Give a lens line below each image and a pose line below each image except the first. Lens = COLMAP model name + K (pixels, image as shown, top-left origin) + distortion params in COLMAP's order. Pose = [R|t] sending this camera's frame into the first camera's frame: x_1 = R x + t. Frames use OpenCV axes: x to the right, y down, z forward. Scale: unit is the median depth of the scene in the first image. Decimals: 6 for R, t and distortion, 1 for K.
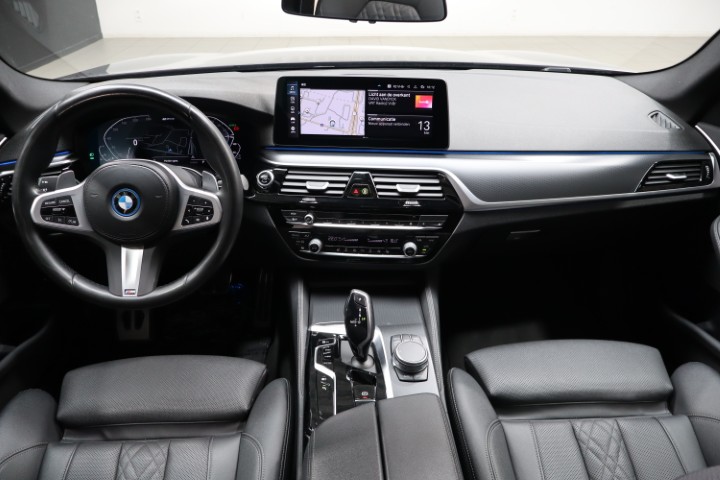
lens RADIAL K [[629.3, 0, 379.2], [0, 629.3, 244.3], [0, 0, 1]] dist [-0.005801, 0.024495]
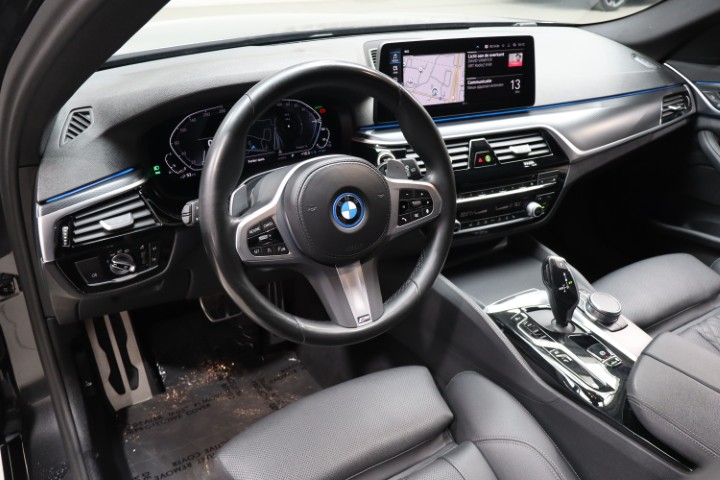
lens RADIAL K [[629.3, 0, 363.2], [0, 629.3, 241.7], [0, 0, 1]] dist [-0.005801, 0.024495]
pose [[0.861373, -0.210417, 0.462343, -0.650421], [0.194210, 0.977441, 0.083017, -0.076661], [-0.469382, 0.018283, 0.882806, 0.248297]]
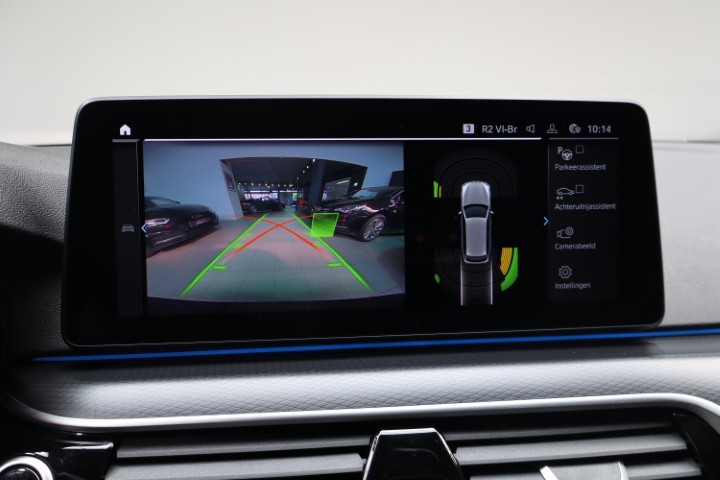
lens RADIAL K [[707.7, 0, 358.3], [0, 707.7, 234.7], [0, 0, 1]] dist [-0.009207, 0.000000]
pose [[0.980684, -0.039315, 0.191609, -0.102800], [0.088372, 0.962969, -0.254716, -0.120810], [-0.174499, 0.266728, 0.947843, 0.701379]]
